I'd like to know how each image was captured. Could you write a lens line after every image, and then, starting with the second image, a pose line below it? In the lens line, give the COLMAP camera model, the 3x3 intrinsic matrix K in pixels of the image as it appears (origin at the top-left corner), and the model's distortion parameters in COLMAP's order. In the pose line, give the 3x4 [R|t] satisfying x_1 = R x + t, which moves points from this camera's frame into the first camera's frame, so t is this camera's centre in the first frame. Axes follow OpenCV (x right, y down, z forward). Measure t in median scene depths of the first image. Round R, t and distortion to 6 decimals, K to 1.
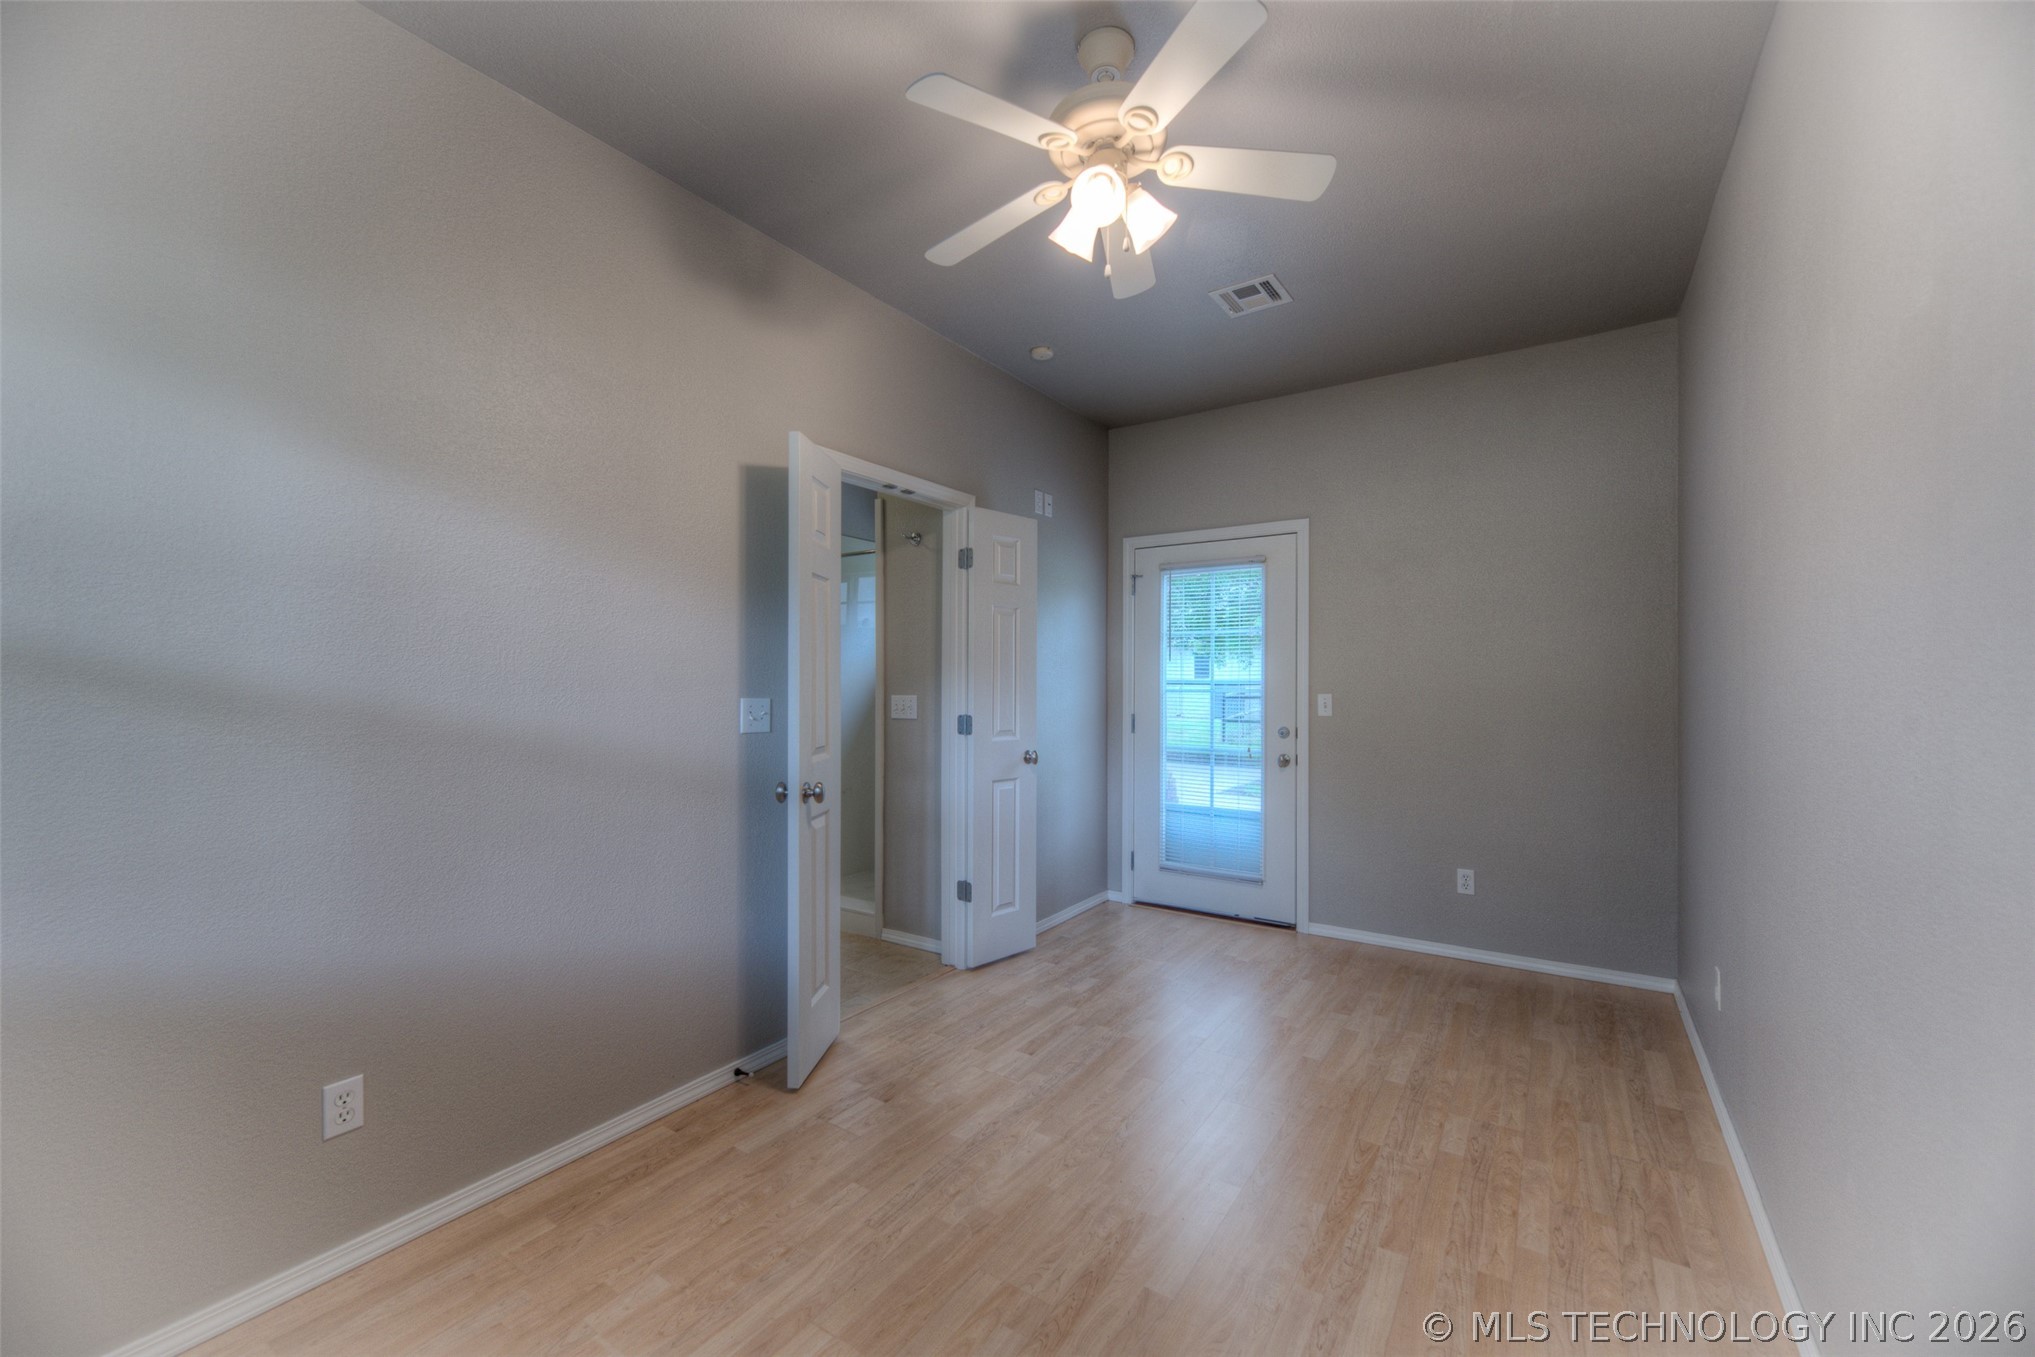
lens RADIAL K [[809.5, 0, 1018.3], [0, 809.5, 681.6], [0, 0, 1]] dist [0.006555, -0.000225]
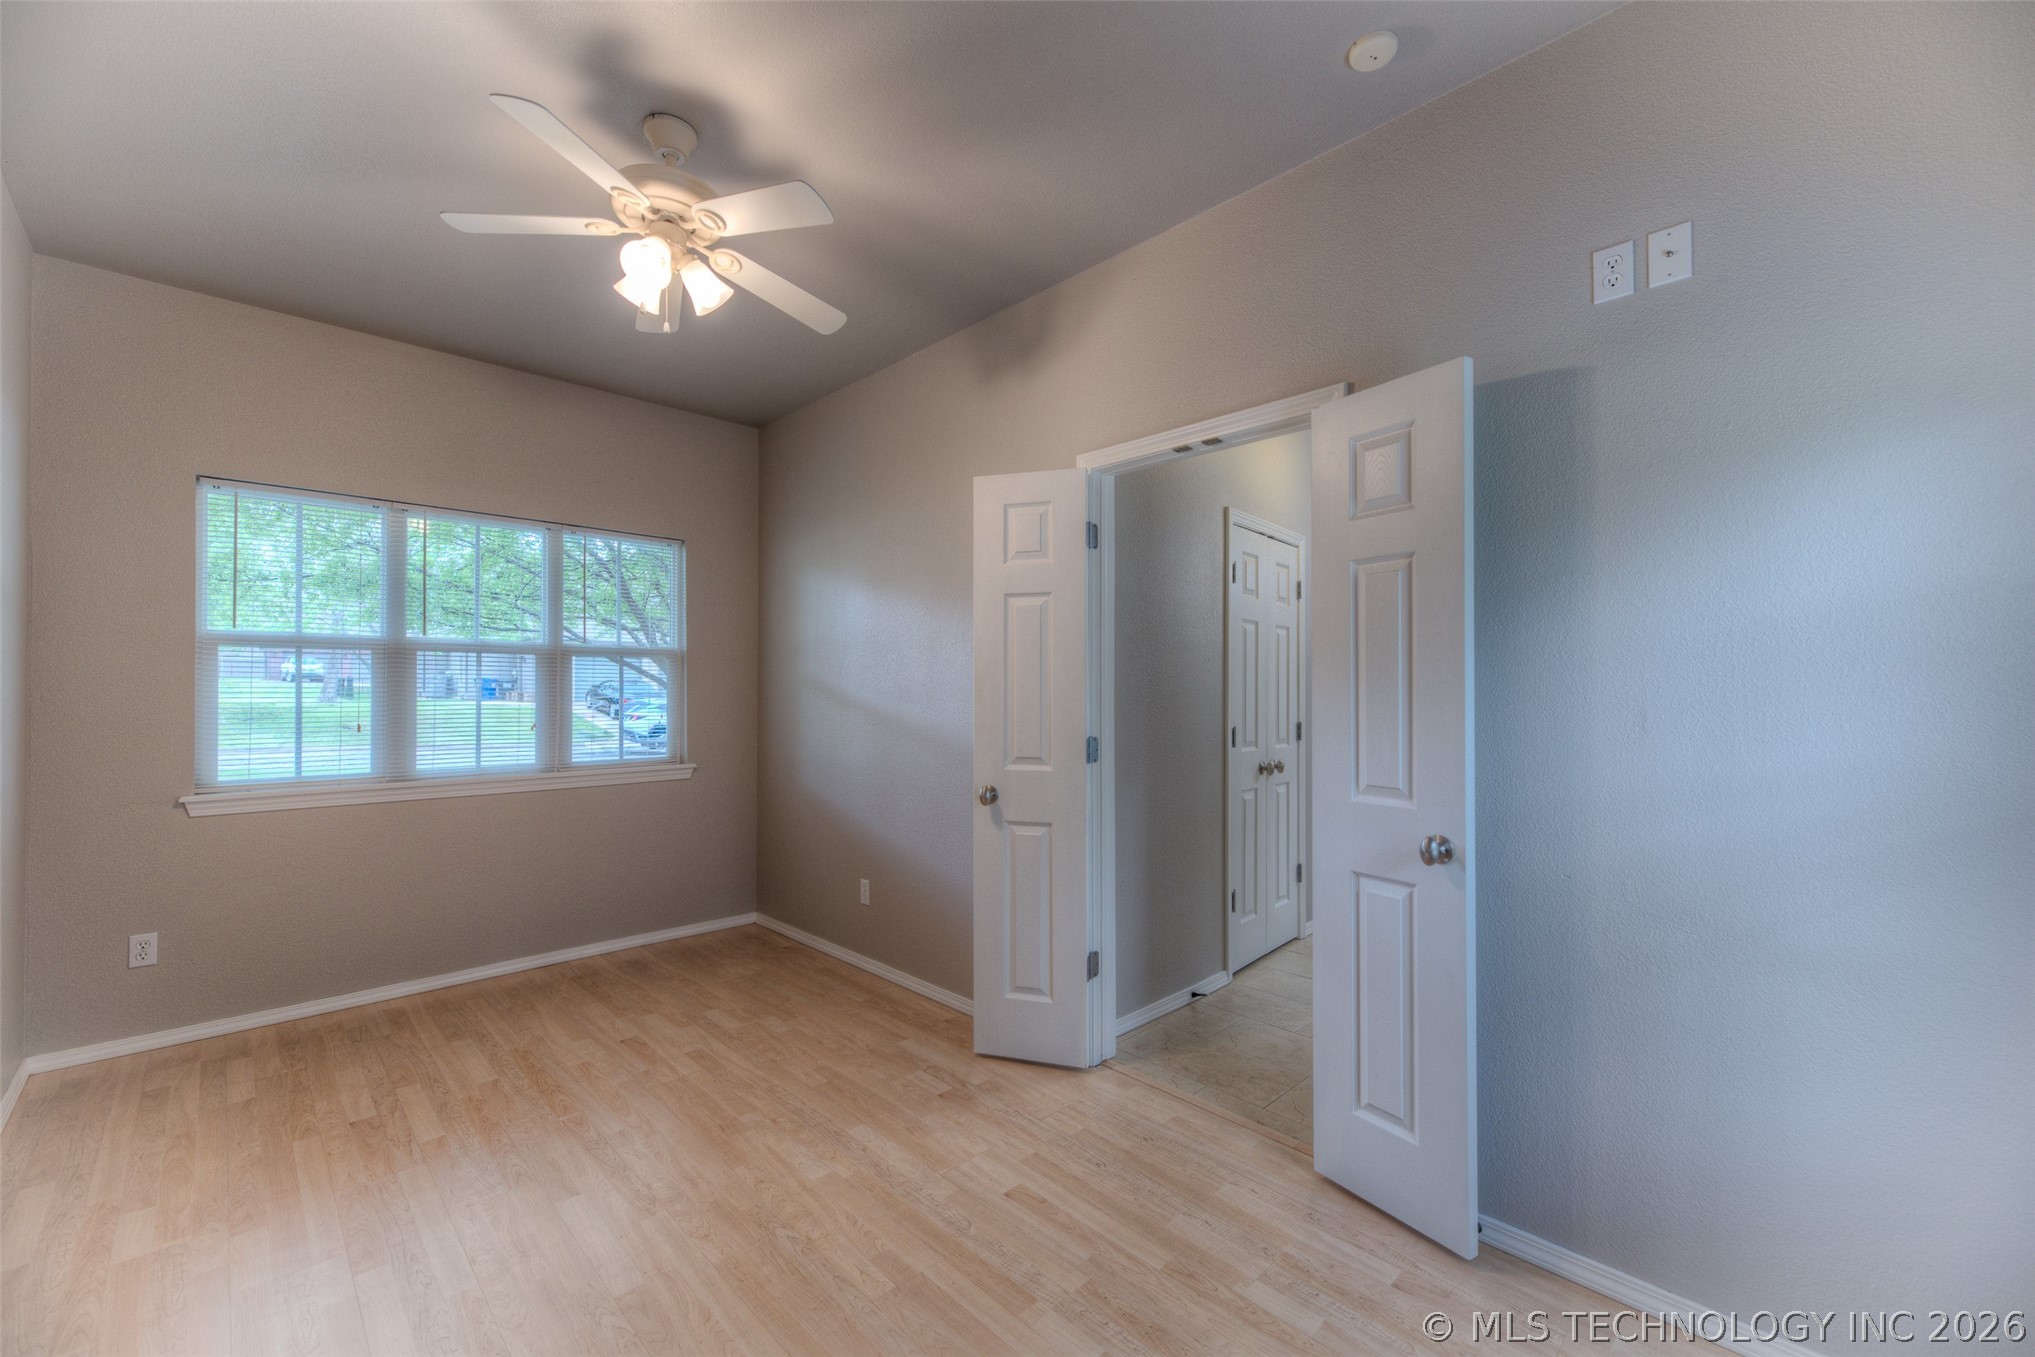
lens RADIAL K [[809.5, 0, 1018.3], [0, 809.5, 681.6], [0, 0, 1]] dist [0.006555, -0.000225]
pose [[-0.209820, -0.012694, -0.977658, 0.737960], [0.002296, 0.999907, -0.013475, -0.003355], [0.977737, -0.005072, -0.209771, 1.149335]]
